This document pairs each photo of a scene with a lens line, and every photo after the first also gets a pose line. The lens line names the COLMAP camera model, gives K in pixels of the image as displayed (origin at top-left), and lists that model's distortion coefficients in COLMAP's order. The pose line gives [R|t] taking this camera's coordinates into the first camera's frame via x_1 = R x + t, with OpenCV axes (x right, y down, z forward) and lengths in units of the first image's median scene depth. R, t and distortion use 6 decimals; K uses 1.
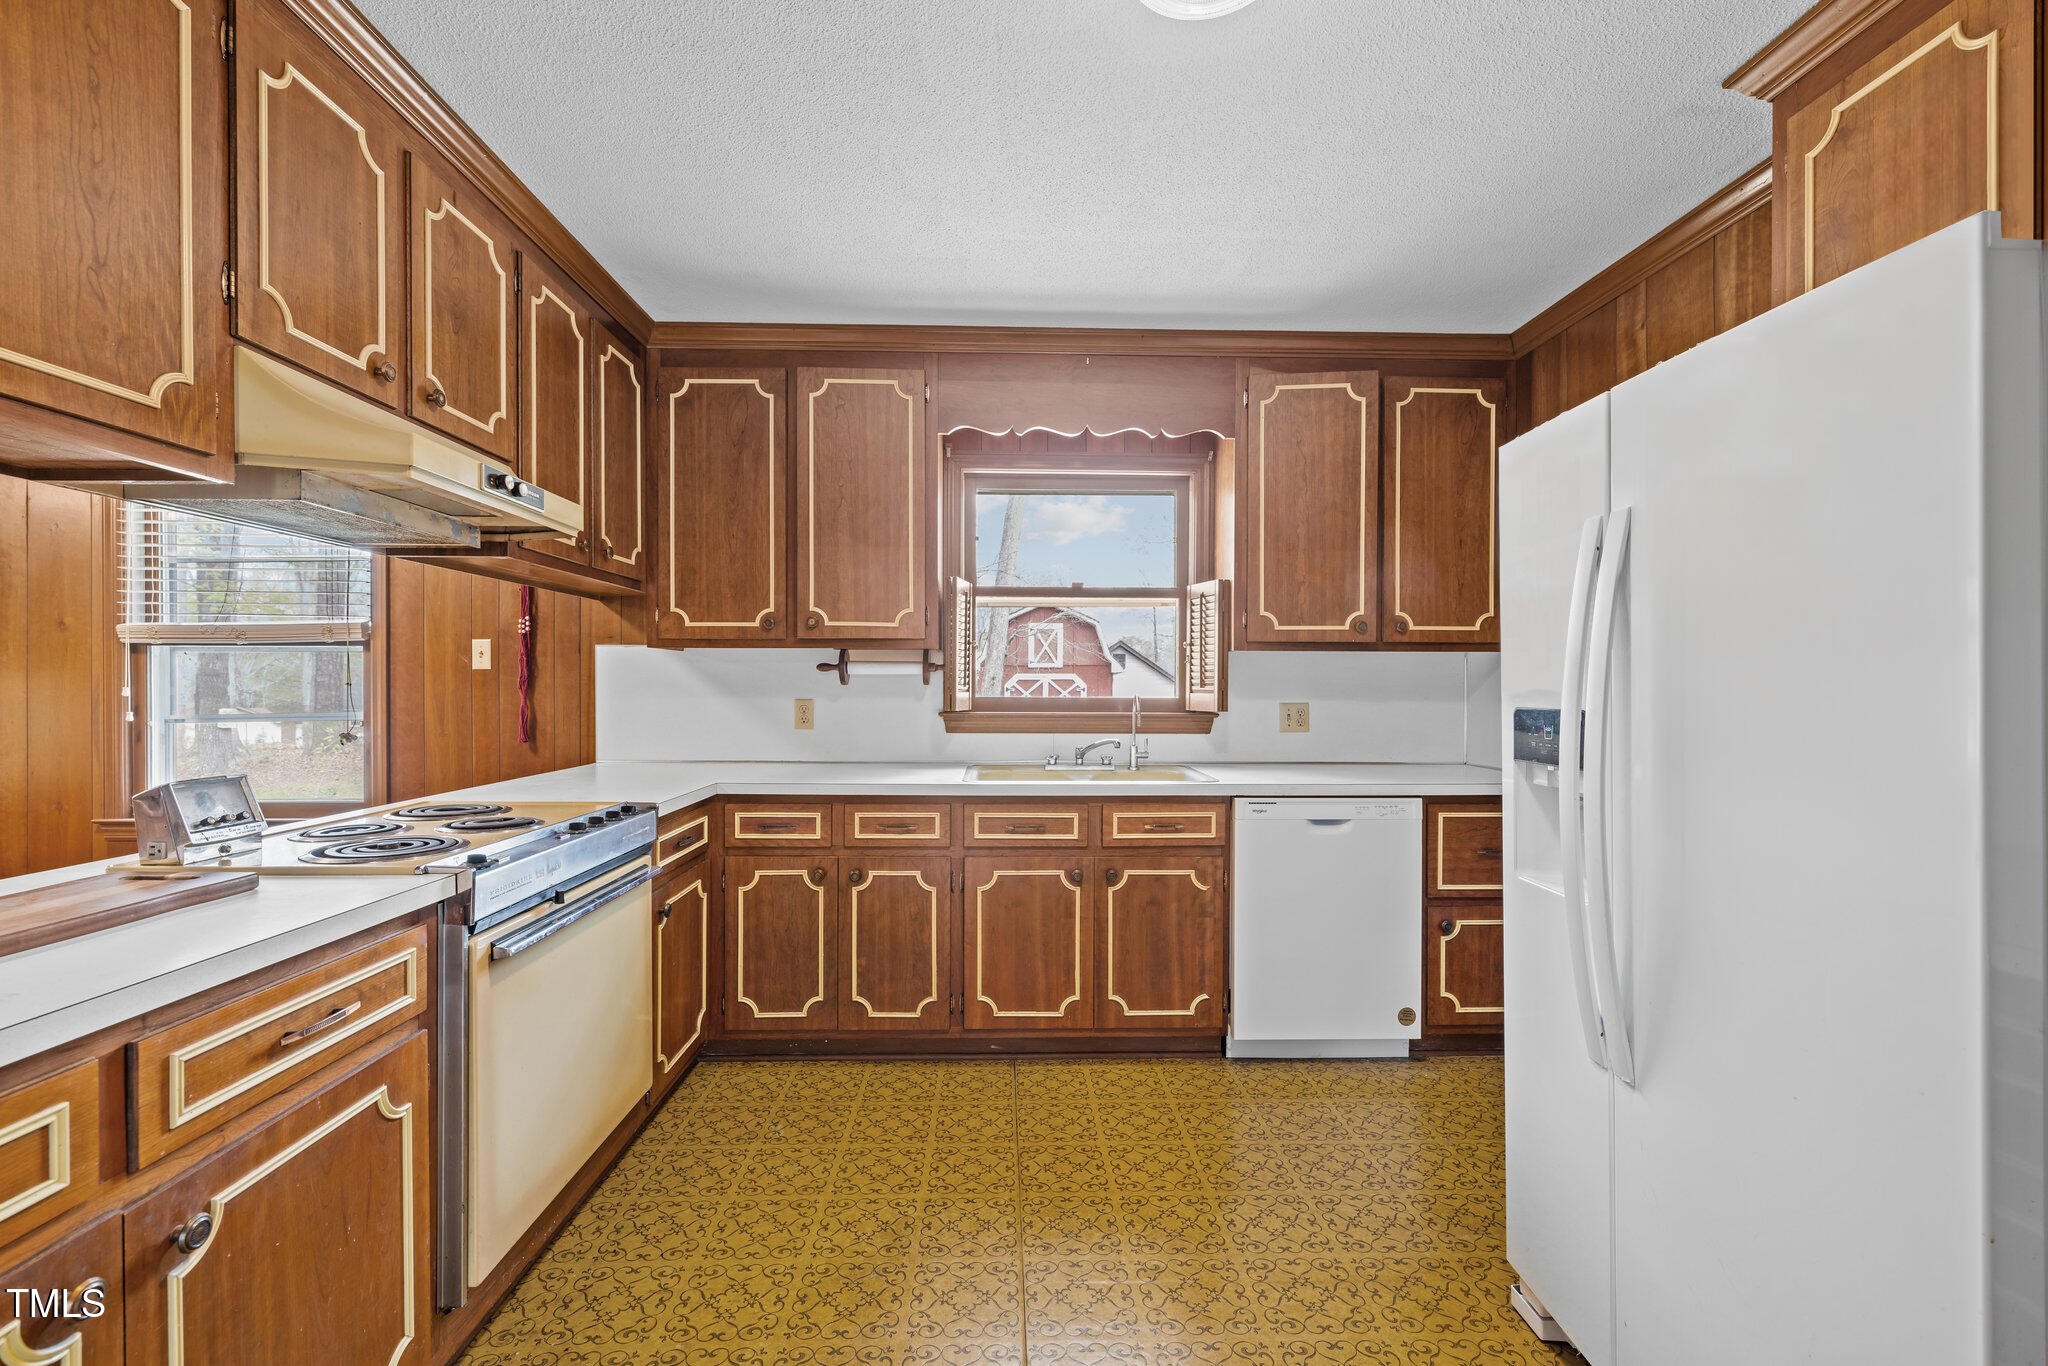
lens RADIAL K [[865.0, 0, 1019.4], [0, 865.0, 691.1], [0, 0, 1]] dist [-0.002601, 0.001051]
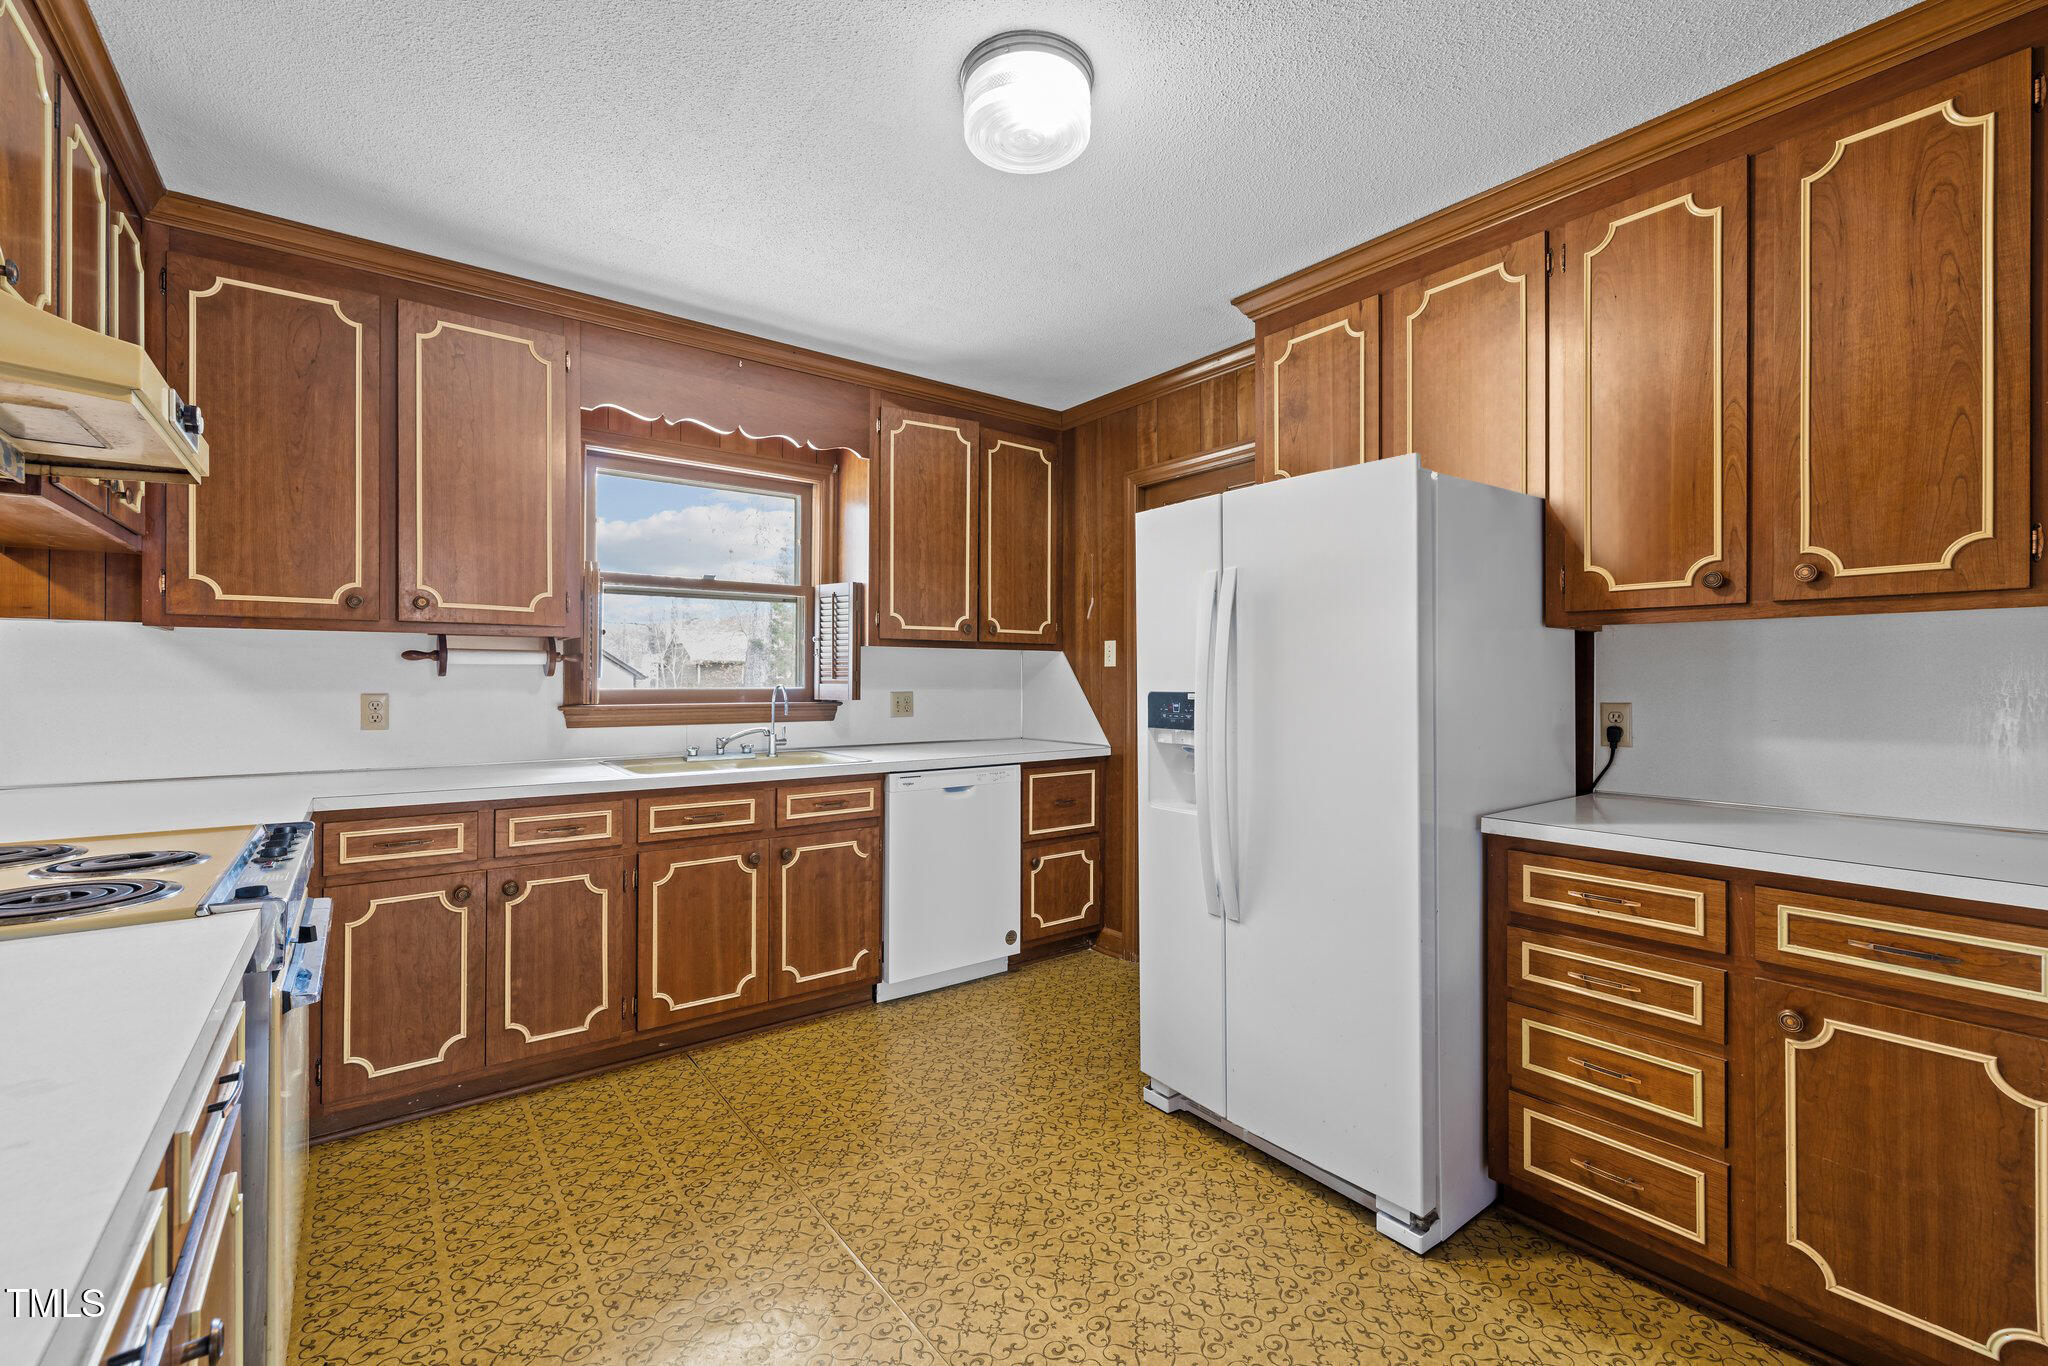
lens RADIAL K [[865.0, 0, 1032.0], [0, 865.0, 676.4], [0, 0, 1]] dist [-0.002601, 0.001051]
pose [[0.805395, -0.000017, 0.592738, -0.280663], [0.003935, 0.999978, -0.005318, -0.000149], [-0.592725, 0.006616, 0.805378, -0.044133]]
